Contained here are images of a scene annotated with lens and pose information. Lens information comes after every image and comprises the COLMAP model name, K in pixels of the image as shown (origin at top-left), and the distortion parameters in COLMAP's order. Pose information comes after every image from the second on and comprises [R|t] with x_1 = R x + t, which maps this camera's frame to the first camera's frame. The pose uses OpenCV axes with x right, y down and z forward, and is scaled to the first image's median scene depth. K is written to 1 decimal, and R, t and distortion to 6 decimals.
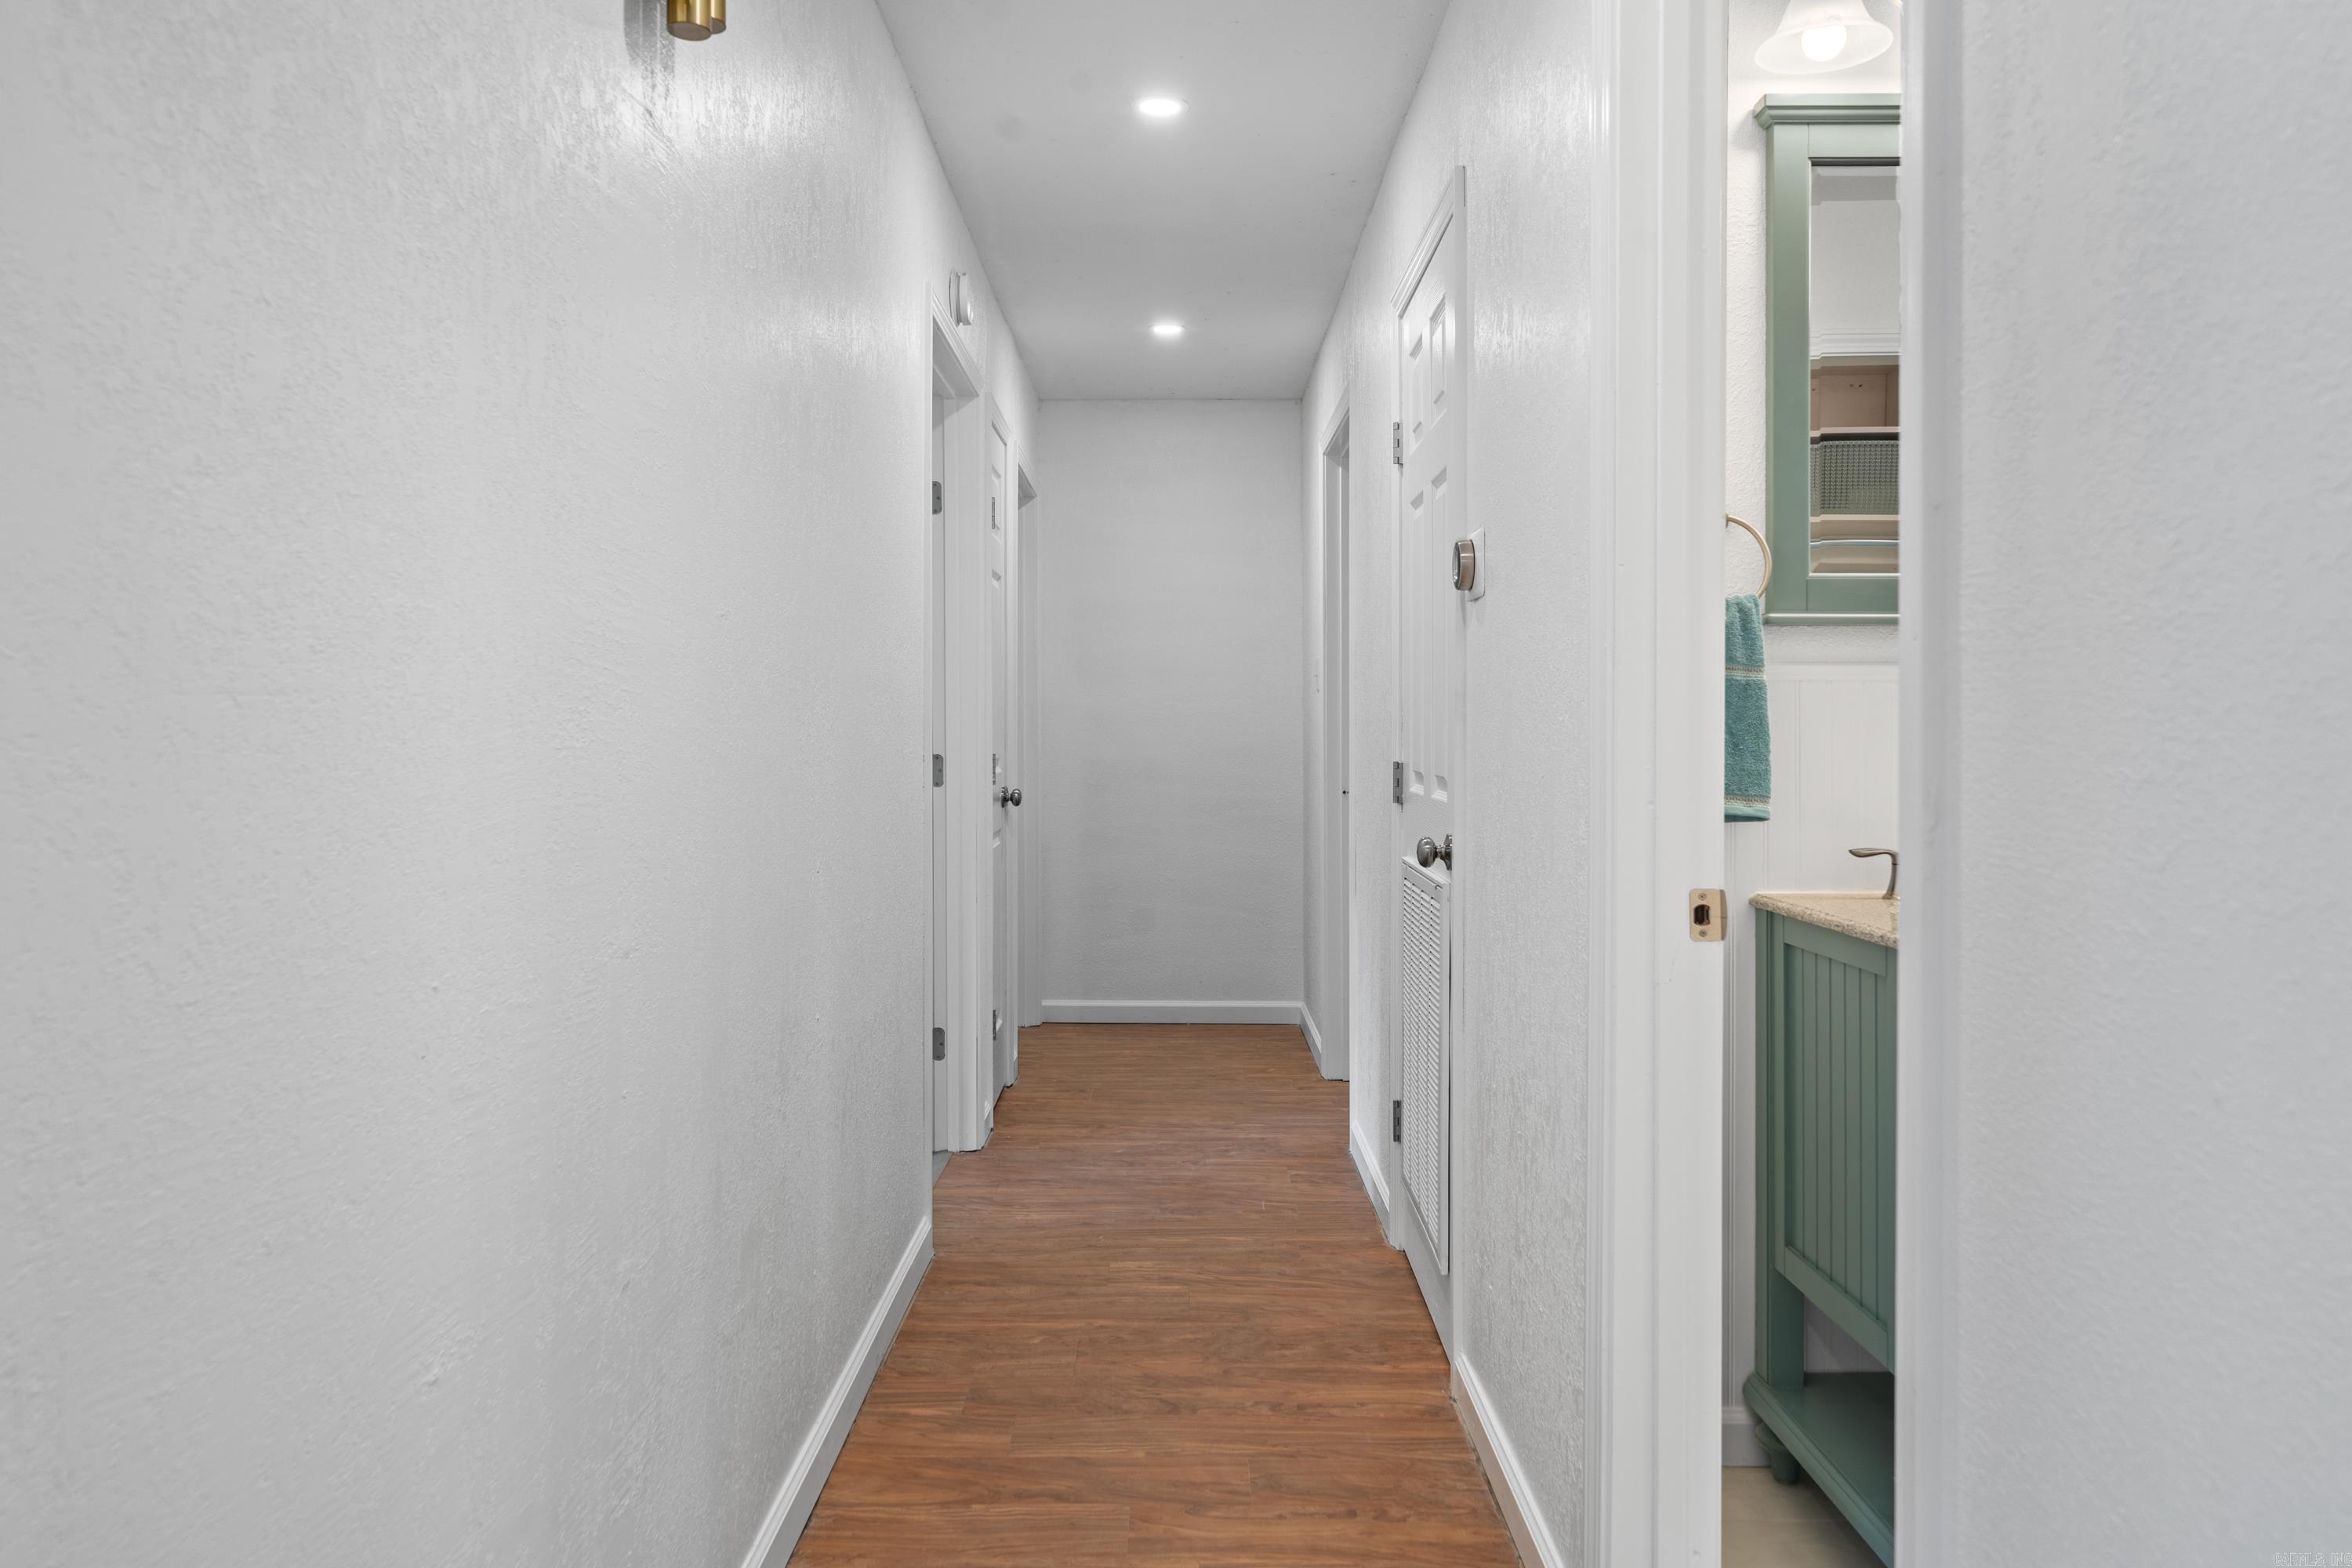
lens RADIAL K [[1590.3, 0, 1176.0], [0, 1590.3, 762.0], [0, 0, 1]] dist [0.037795, 0.002319]
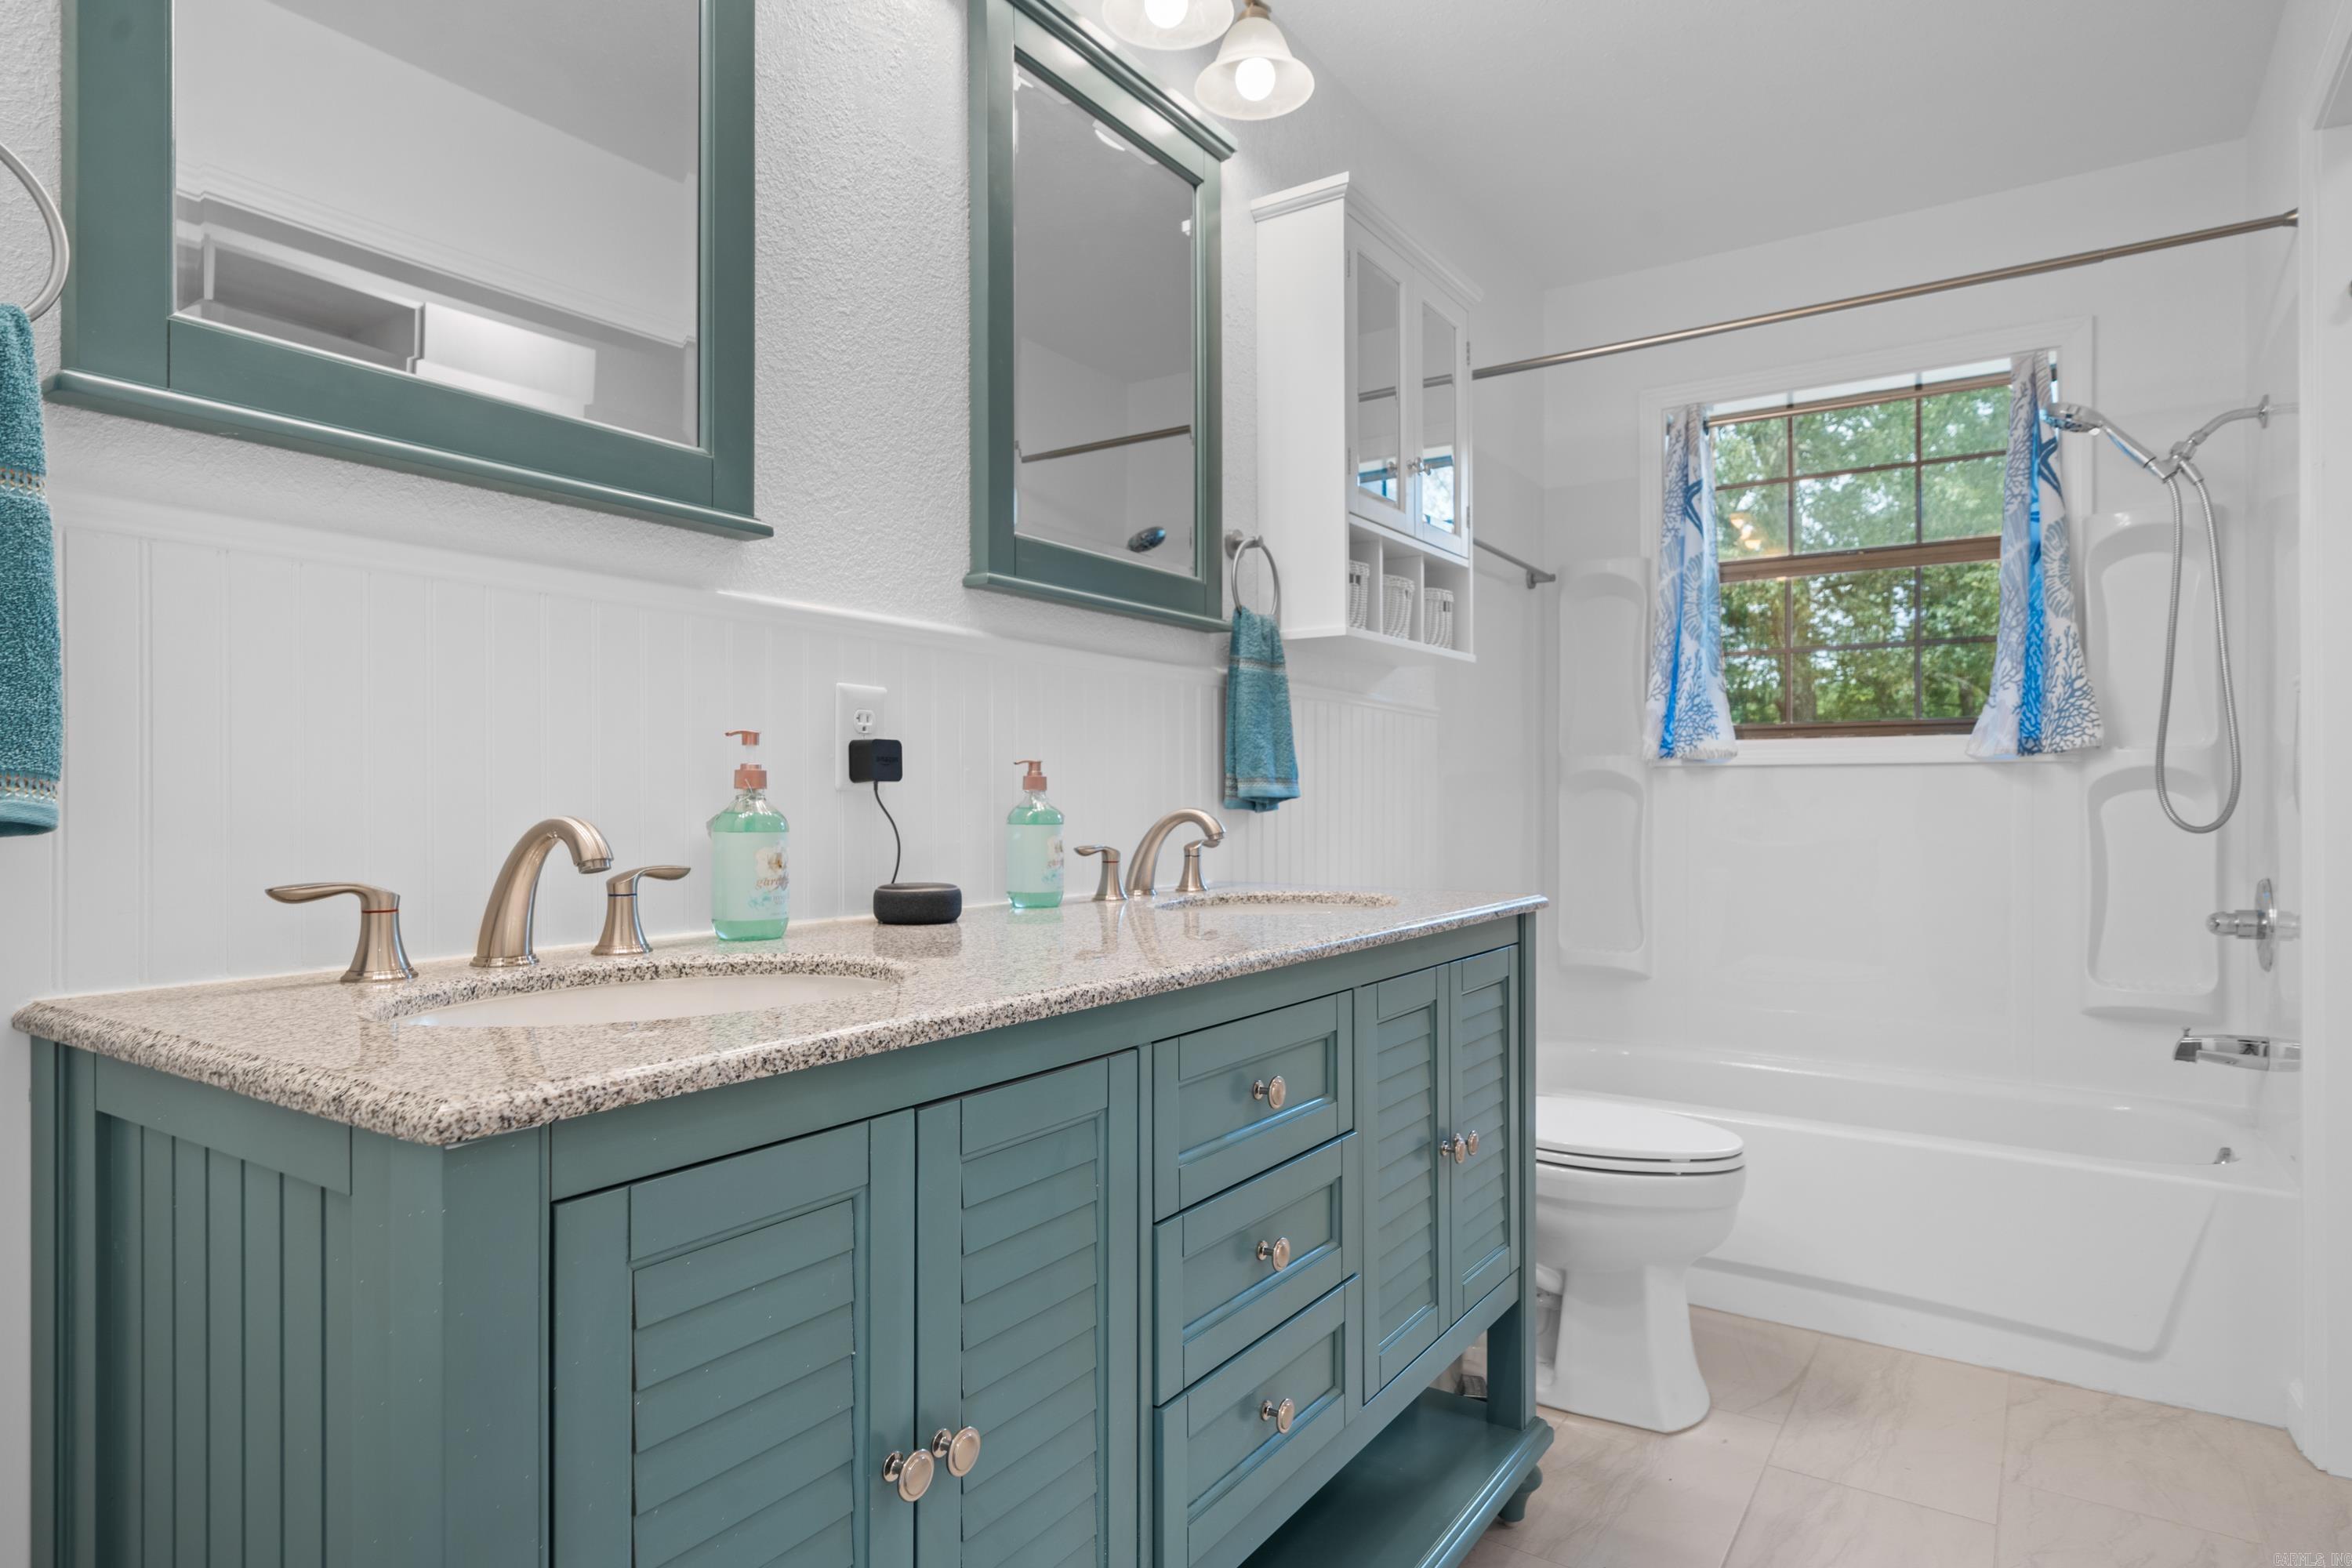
lens RADIAL K [[1287.9, 0, 1180.9], [0, 1287.9, 786.1], [0, 0, 1]] dist [0.000833, -0.000363]
pose [[0.547666, 0.011307, 0.836621, 0.247548], [0.015639, 0.999596, -0.023748, 0.037447], [-0.836551, 0.026090, 0.547268, 0.559647]]
